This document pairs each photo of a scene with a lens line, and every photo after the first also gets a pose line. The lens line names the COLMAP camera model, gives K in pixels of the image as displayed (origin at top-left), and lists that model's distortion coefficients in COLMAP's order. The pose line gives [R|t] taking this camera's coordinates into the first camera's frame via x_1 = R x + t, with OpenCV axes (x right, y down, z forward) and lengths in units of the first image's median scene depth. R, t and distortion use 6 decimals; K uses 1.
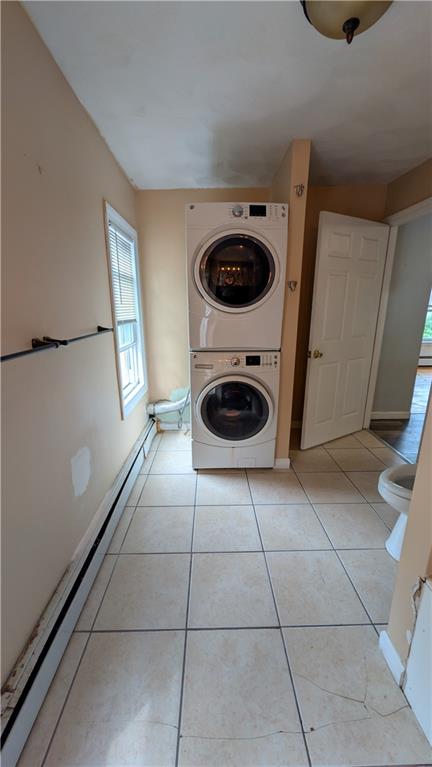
lens RADIAL K [[293.3, 0, 217.0], [0, 293.3, 382.7], [0, 0, 1]] dist [-0.000386, -0.000040]
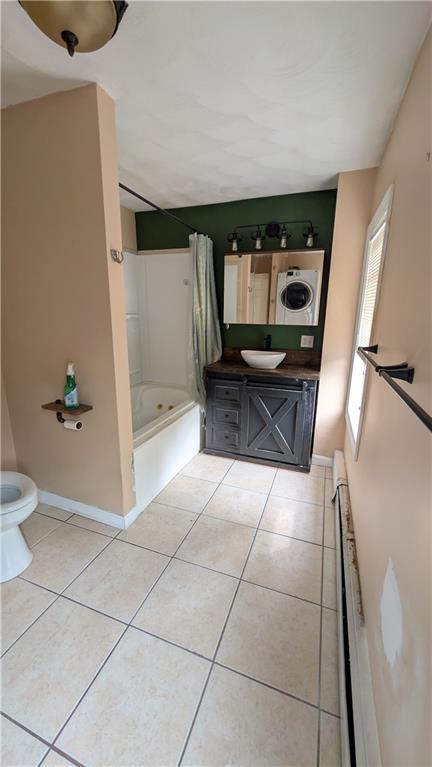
lens RADIAL K [[293.3, 0, 217.8], [0, 293.3, 382.8], [0, 0, 1]] dist [-0.000386, -0.000040]
pose [[-0.929083, -0.100779, 0.355876, -0.415533], [0.081364, 0.882908, 0.462443, -0.521430], [-0.360810, 0.458603, -0.812095, 1.853031]]
